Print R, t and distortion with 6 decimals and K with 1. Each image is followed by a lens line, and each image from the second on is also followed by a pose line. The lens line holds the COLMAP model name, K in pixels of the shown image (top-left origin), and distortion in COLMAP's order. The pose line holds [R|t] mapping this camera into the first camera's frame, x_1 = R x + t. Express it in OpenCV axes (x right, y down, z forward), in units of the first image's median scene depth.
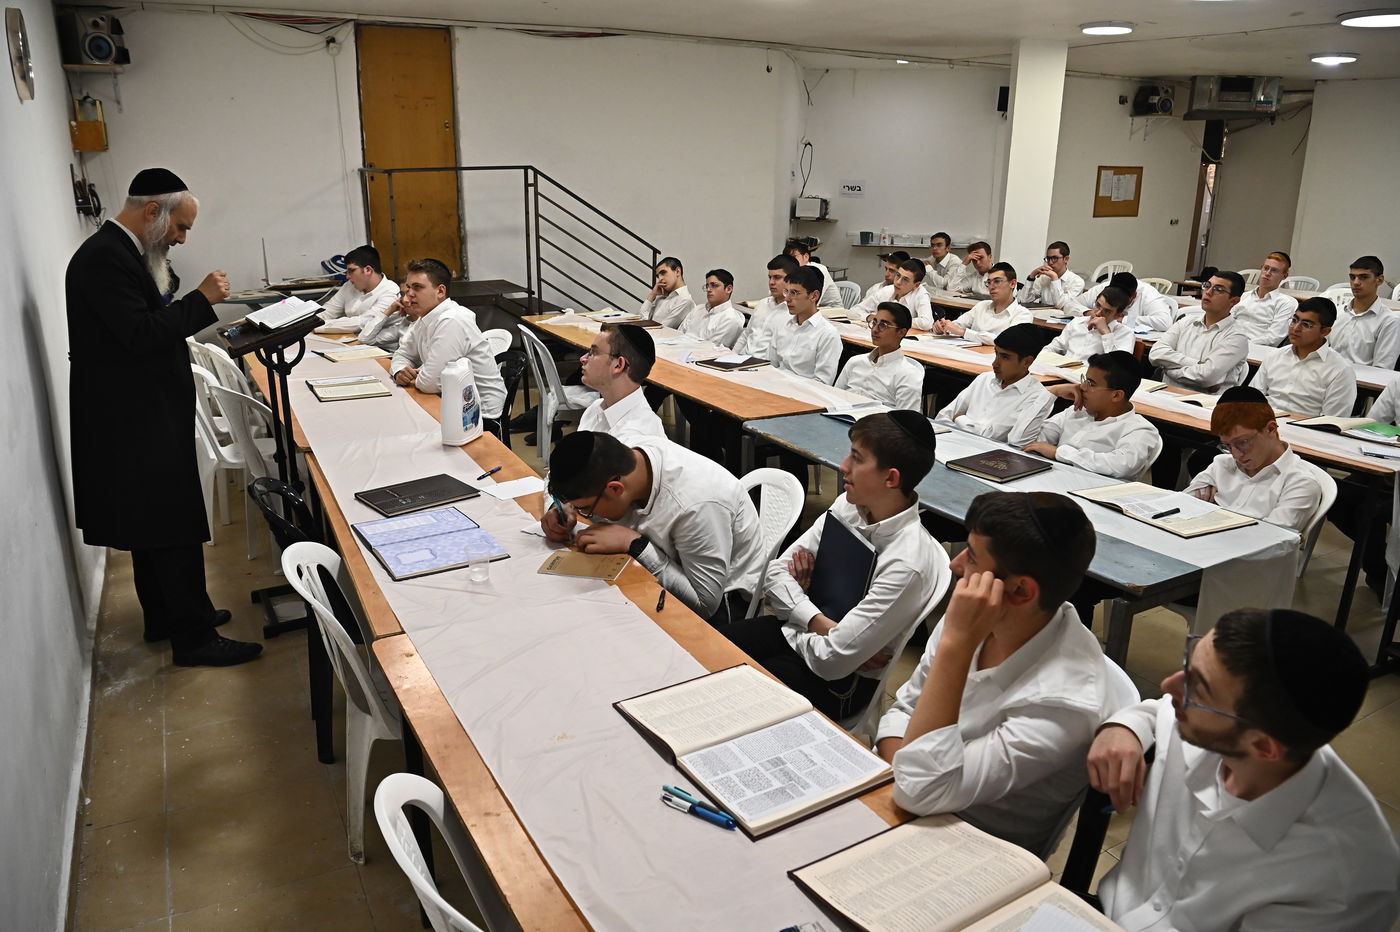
lens RADIAL K [[963.1, 0, 691.6], [0, 963.1, 477.8], [0, 0, 1]] dist [-0.070464, 0.016103]
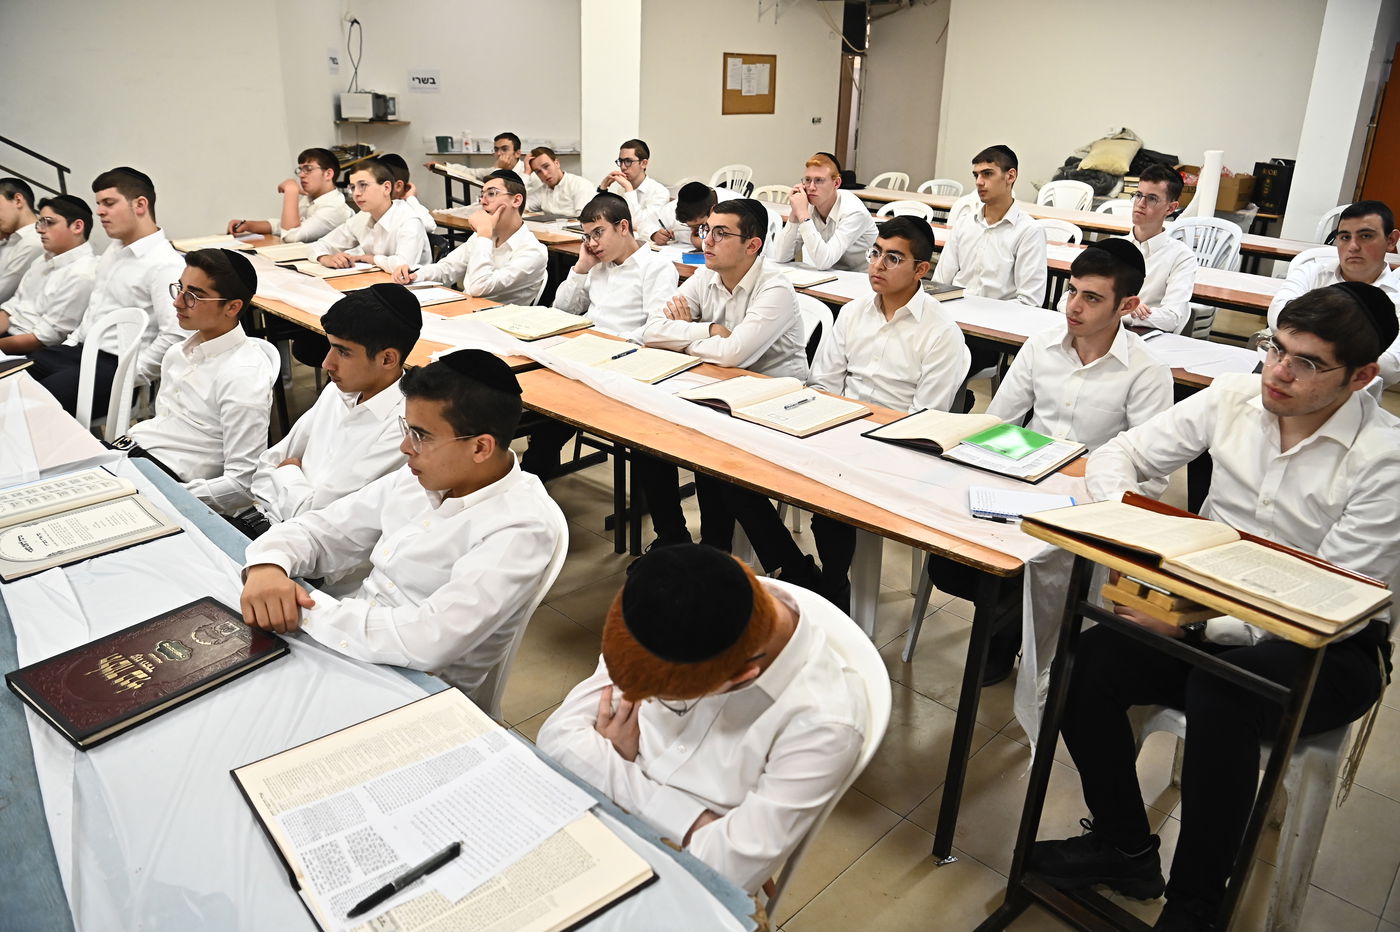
lens RADIAL K [[963.1, 0, 689.2], [0, 963.1, 470.4], [0, 0, 1]] dist [-0.070464, 0.016103]
pose [[0.958166, -0.095324, 0.269872, 0.341500], [0.074303, 0.993426, 0.087089, -0.088359], [-0.276400, -0.063394, 0.958950, 0.424300]]
